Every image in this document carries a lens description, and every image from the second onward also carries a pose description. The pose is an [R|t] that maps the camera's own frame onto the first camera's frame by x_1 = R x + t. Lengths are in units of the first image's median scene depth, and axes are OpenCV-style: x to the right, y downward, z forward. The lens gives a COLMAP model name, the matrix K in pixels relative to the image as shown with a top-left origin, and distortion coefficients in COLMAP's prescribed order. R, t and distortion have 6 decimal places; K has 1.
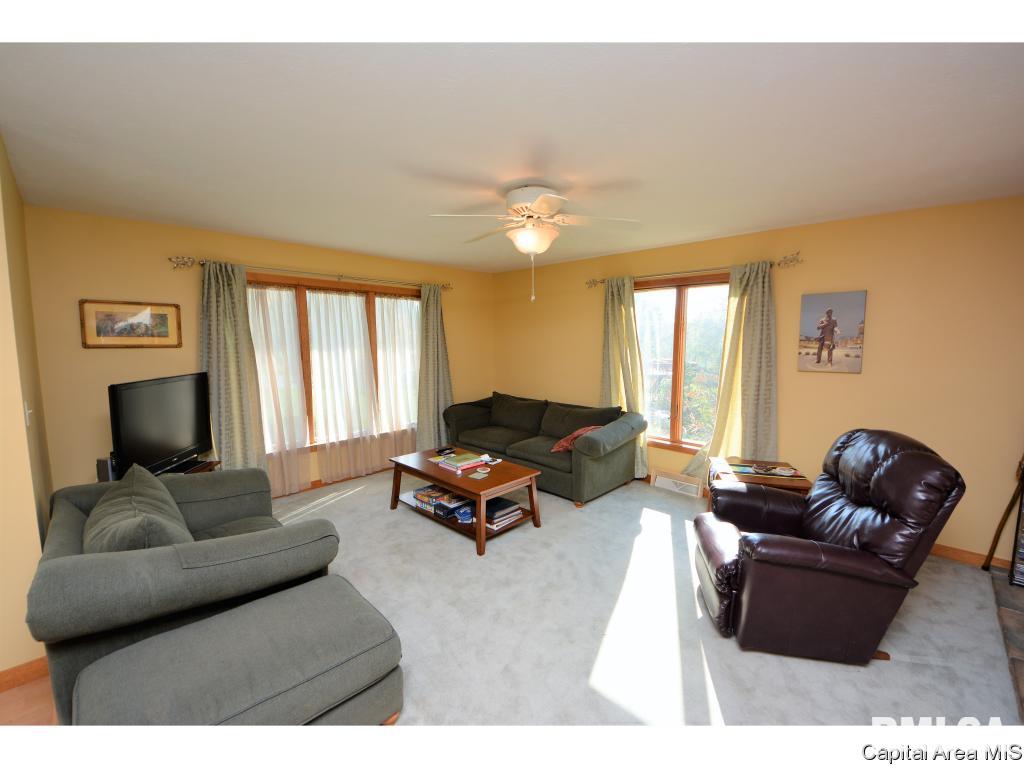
lens RADIAL K [[422.6, 0, 512.0], [0, 422.6, 384.0], [0, 0, 1]] dist [0.000063, -0.000184]
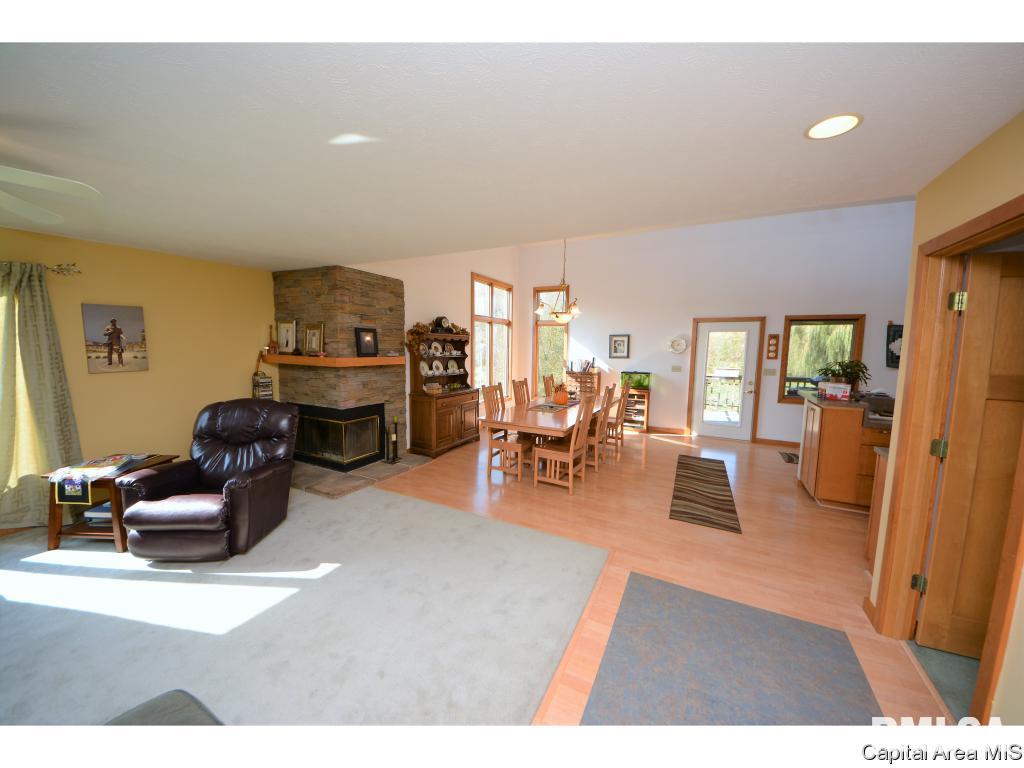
lens RADIAL K [[356.3, 0, 512.0], [0, 356.3, 384.0], [0, 0, 1]] dist [-0.000726, -0.009770]
pose [[-0.288799, -0.100611, 0.952088, -0.507974], [0.099557, 0.985915, 0.134385, -0.017956], [-0.952199, 0.133597, -0.274715, 0.229967]]
